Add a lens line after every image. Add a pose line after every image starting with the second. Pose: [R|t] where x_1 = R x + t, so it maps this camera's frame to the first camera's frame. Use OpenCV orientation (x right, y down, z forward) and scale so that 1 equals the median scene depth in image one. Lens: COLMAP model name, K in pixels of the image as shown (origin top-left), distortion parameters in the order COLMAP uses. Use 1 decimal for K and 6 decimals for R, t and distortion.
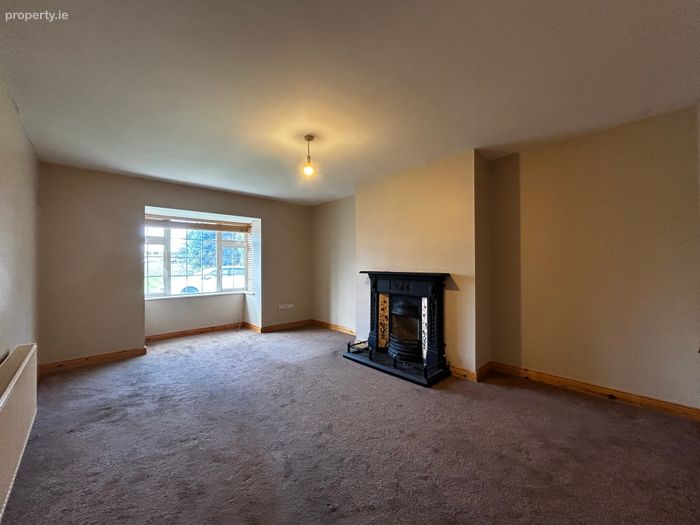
lens RADIAL K [[280.9, 0, 346.1], [0, 280.9, 262.0], [0, 0, 1]] dist [-0.004181, -0.000017]
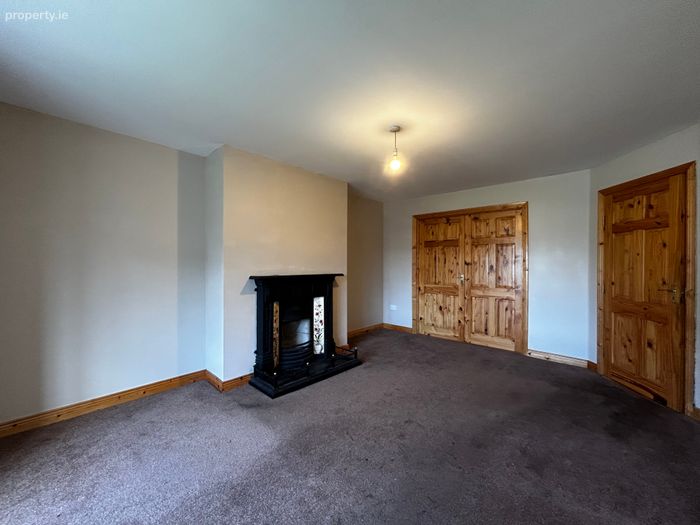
lens RADIAL K [[280.9, 0, 346.1], [0, 280.9, 264.9], [0, 0, 1]] dist [-0.004181, -0.000017]
pose [[-0.058526, 0.010856, 0.998227, -0.815080], [0.006652, 0.999923, -0.010485, 0.014639], [-0.998264, 0.006027, -0.058594, 0.965037]]
